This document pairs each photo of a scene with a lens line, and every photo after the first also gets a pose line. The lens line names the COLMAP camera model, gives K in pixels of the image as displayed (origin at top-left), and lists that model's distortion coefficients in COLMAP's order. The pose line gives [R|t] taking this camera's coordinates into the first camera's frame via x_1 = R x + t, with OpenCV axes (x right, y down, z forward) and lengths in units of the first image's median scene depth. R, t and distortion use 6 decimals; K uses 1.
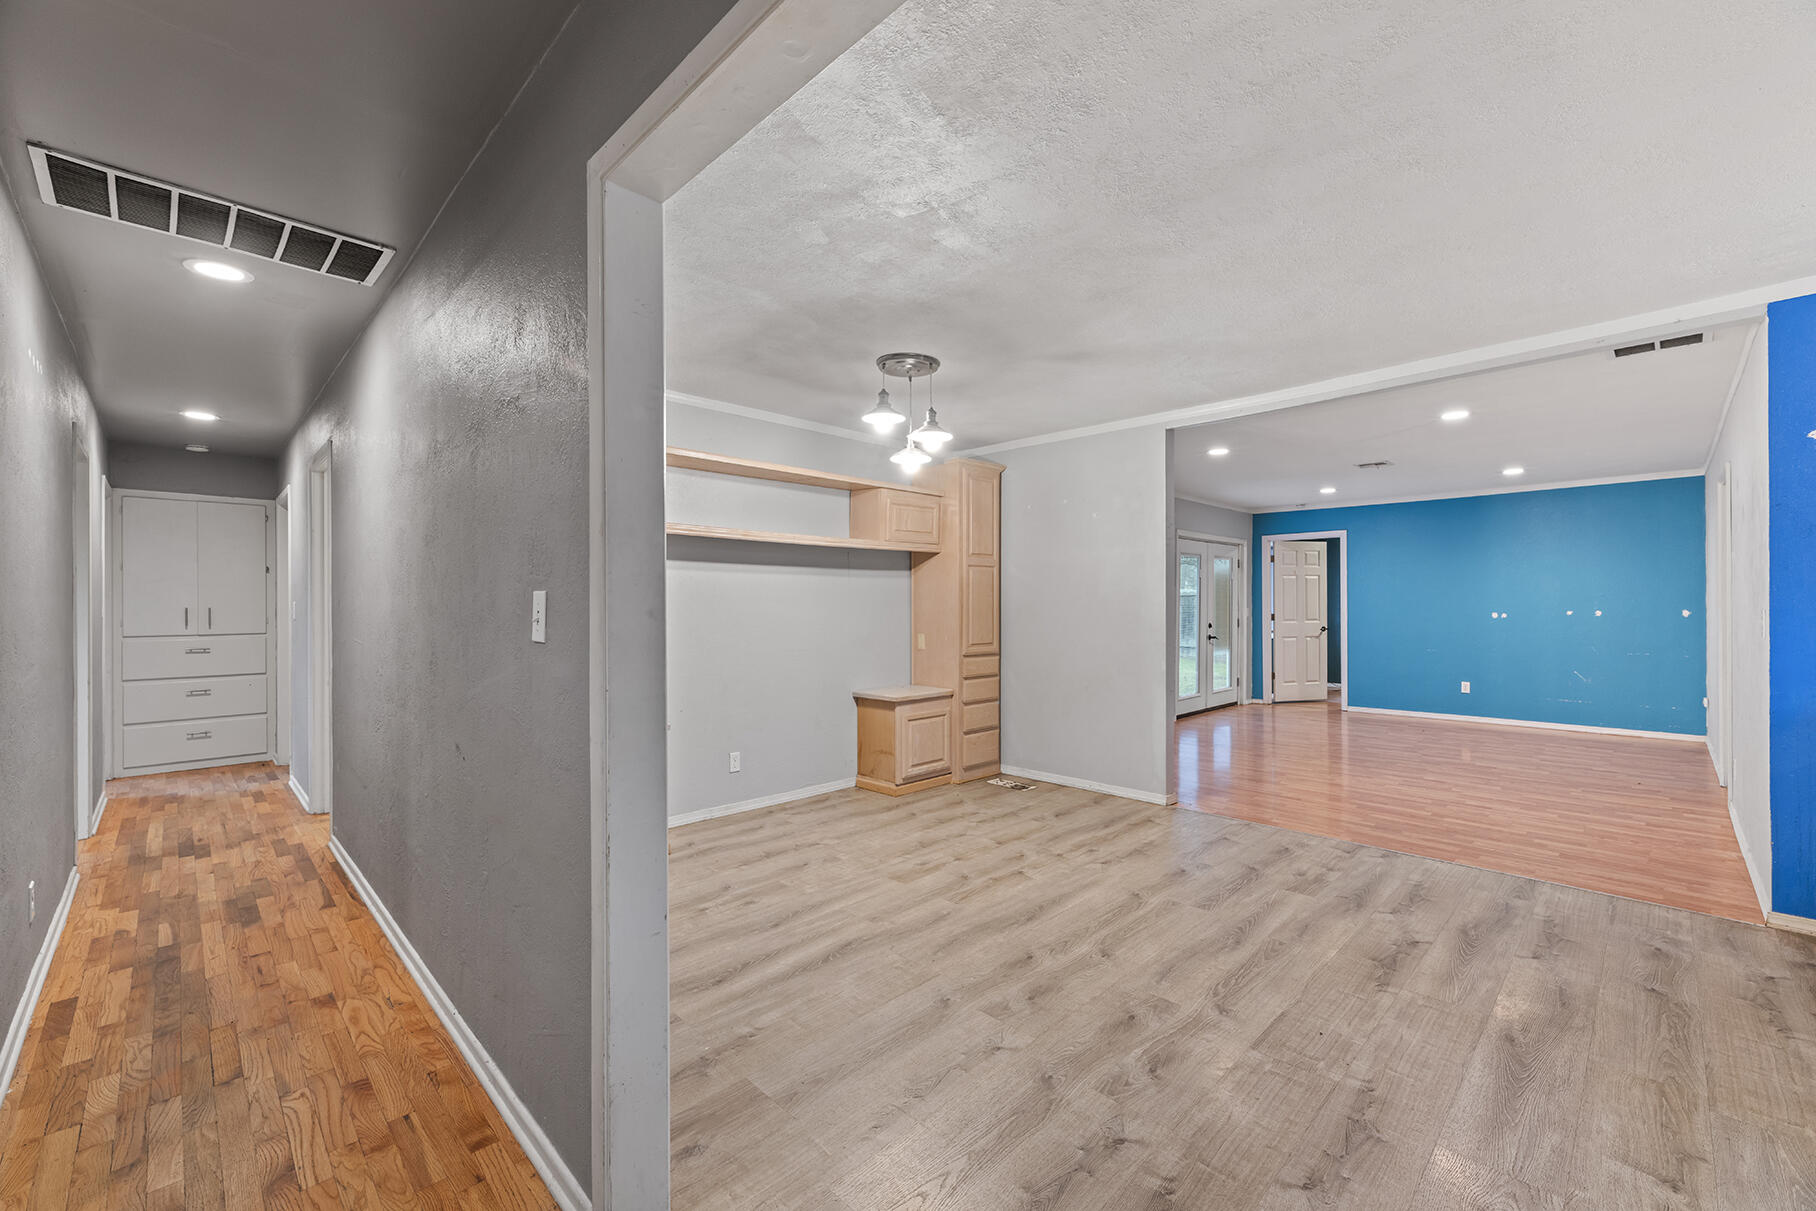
lens RADIAL K [[727.5, 0, 914.1], [0, 727.5, 604.9], [0, 0, 1]] dist [0.001023, 0.000630]
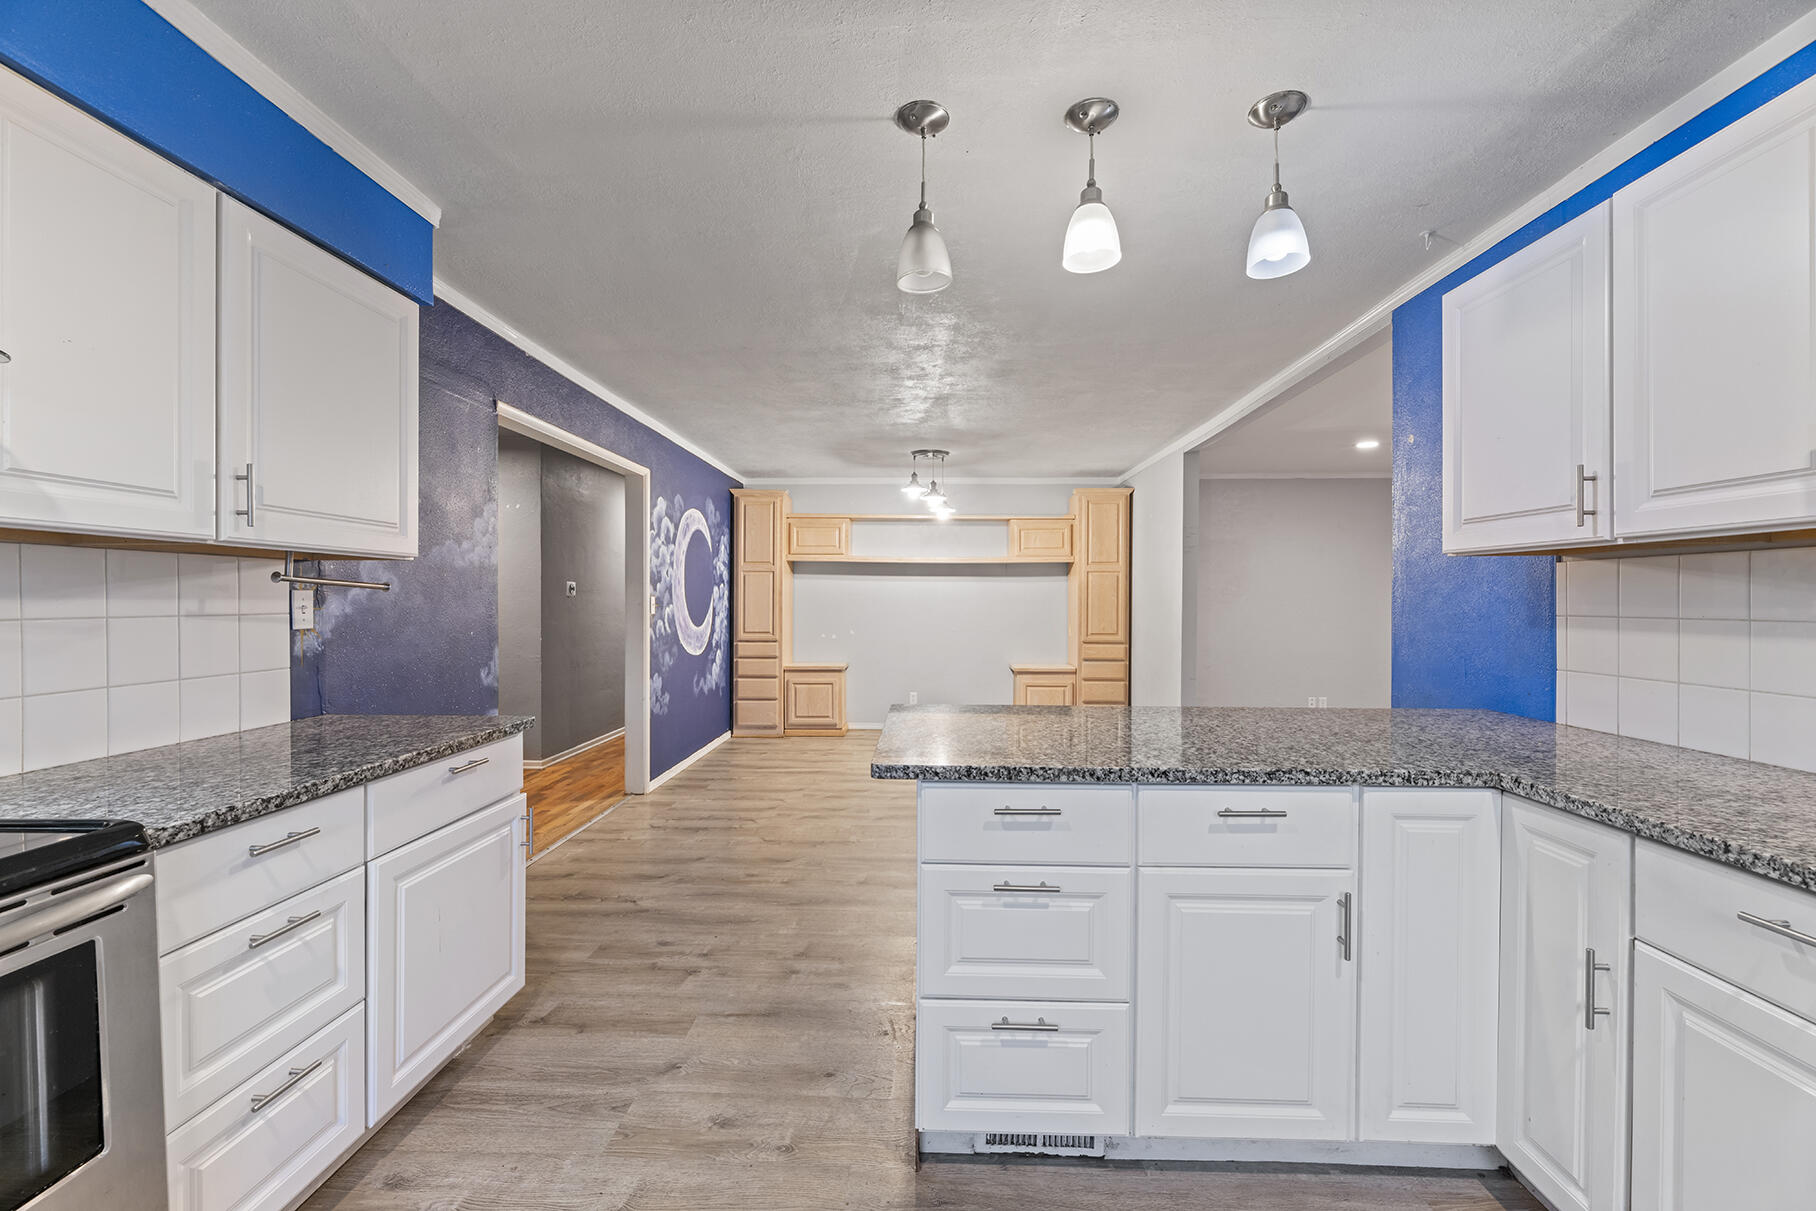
lens RADIAL K [[727.5, 0, 919.3], [0, 727.5, 594.6], [0, 0, 1]] dist [0.001023, 0.000630]
pose [[0.696682, -0.000628, -0.717380, 0.902763], [-0.005214, 0.999969, -0.005938, -0.005346], [0.717361, 0.007877, 0.696657, -0.114818]]
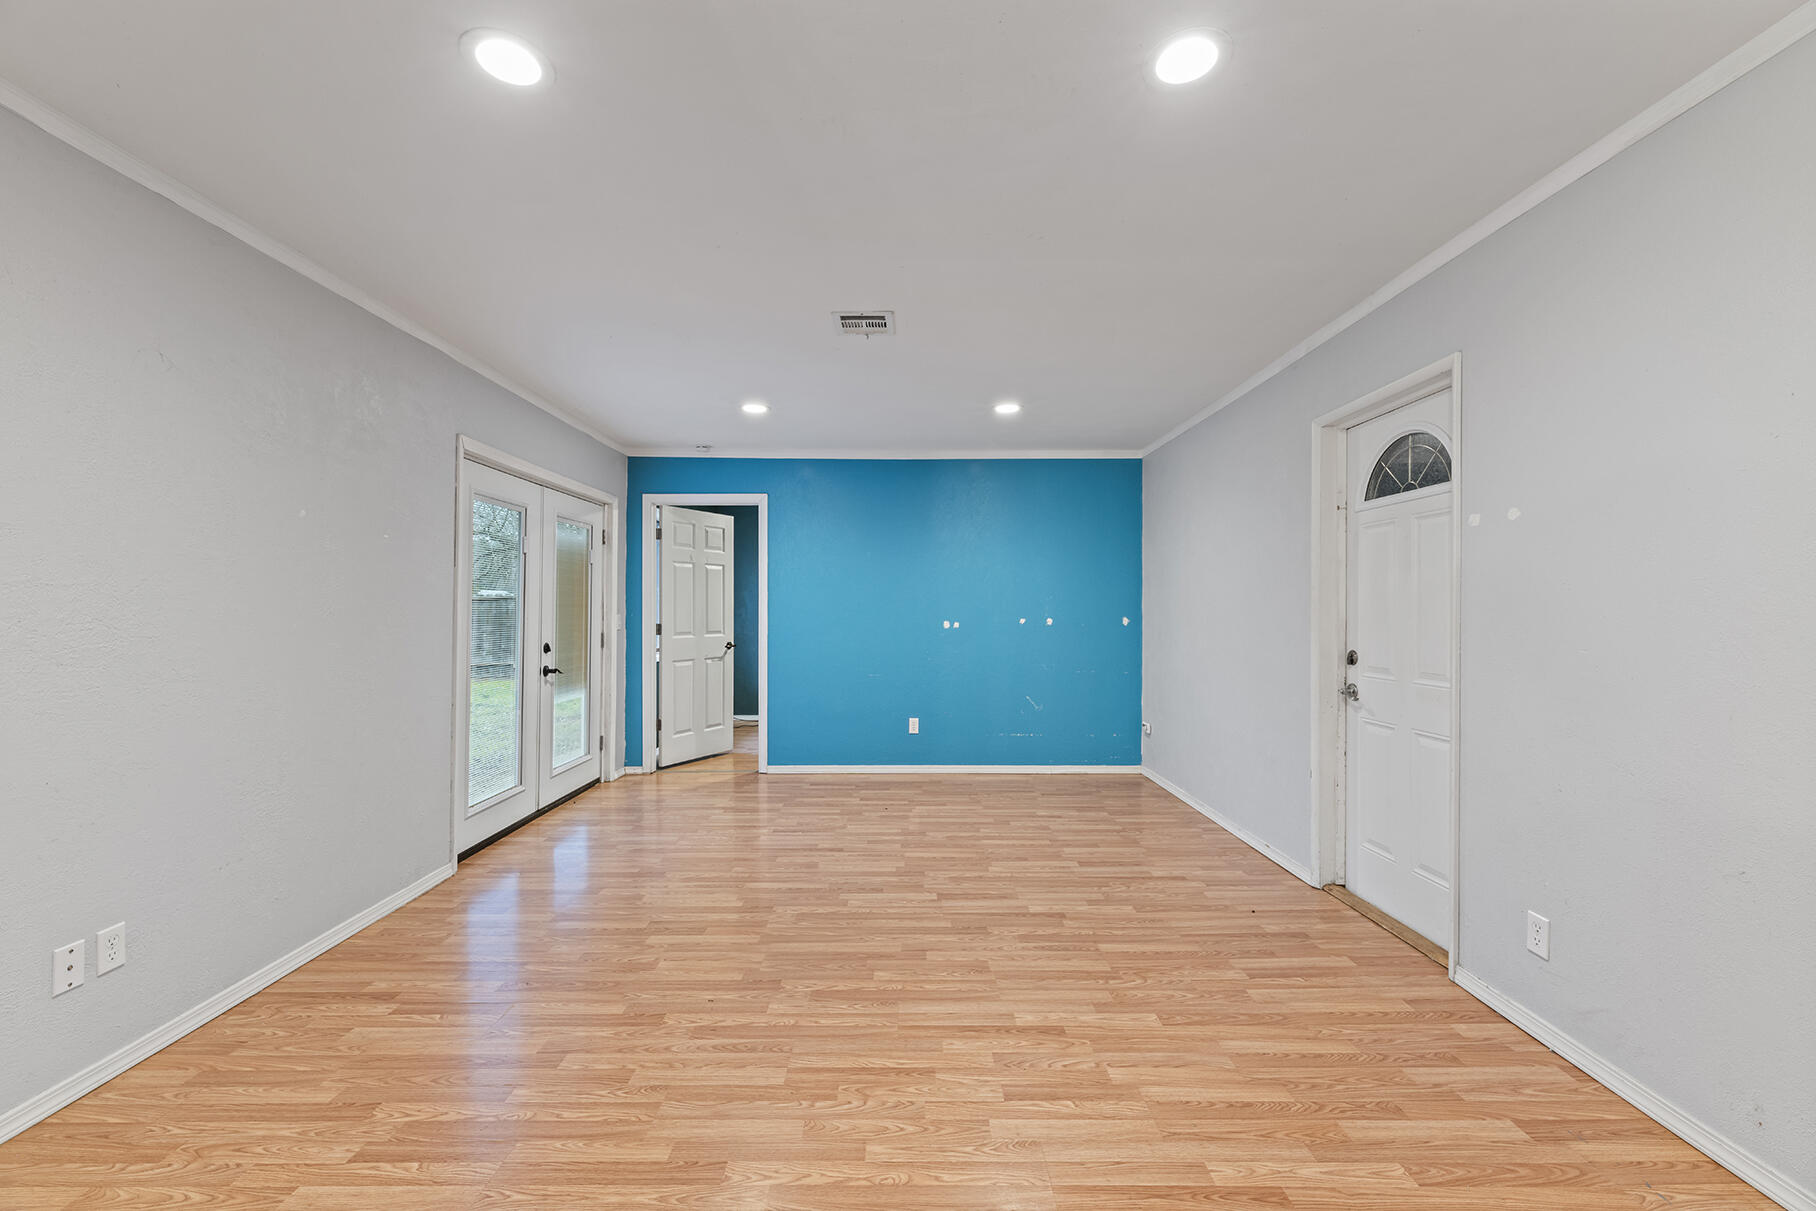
lens RADIAL K [[727.5, 0, 902.4], [0, 727.5, 614.1], [0, 0, 1]] dist [0.001023, 0.000630]
pose [[0.700372, 0.002983, 0.713772, 0.424386], [-0.005222, 0.999986, 0.000945, 0.005935], [-0.713759, -0.004389, 0.700378, 0.903931]]
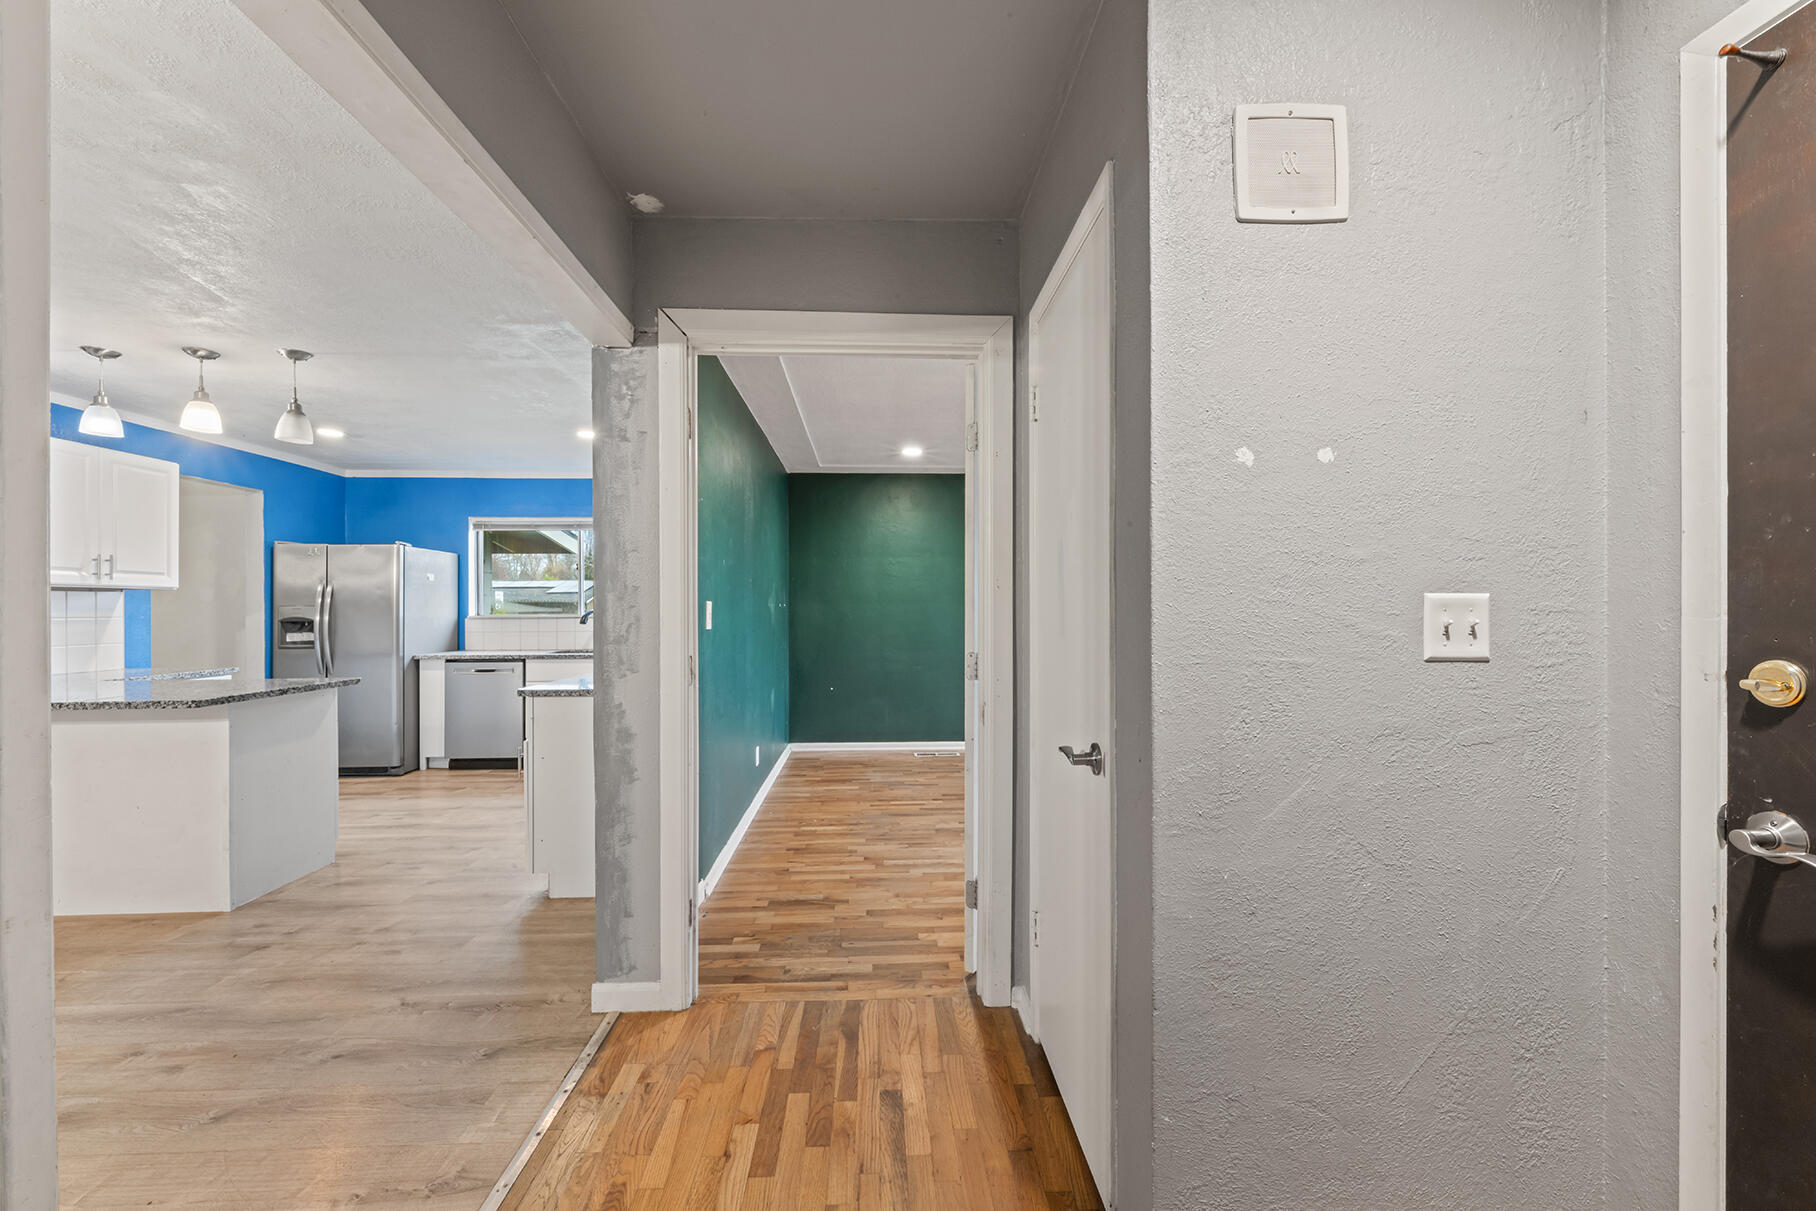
lens RADIAL K [[727.5, 0, 926.4], [0, 727.5, 610.3], [0, 0, 1]] dist [0.001023, 0.000630]
pose [[-0.754792, 0.005525, 0.655941, -0.361391], [0.008238, 0.999966, 0.001056, 0.000640], [-0.655912, 0.006201, -0.754812, 0.304810]]
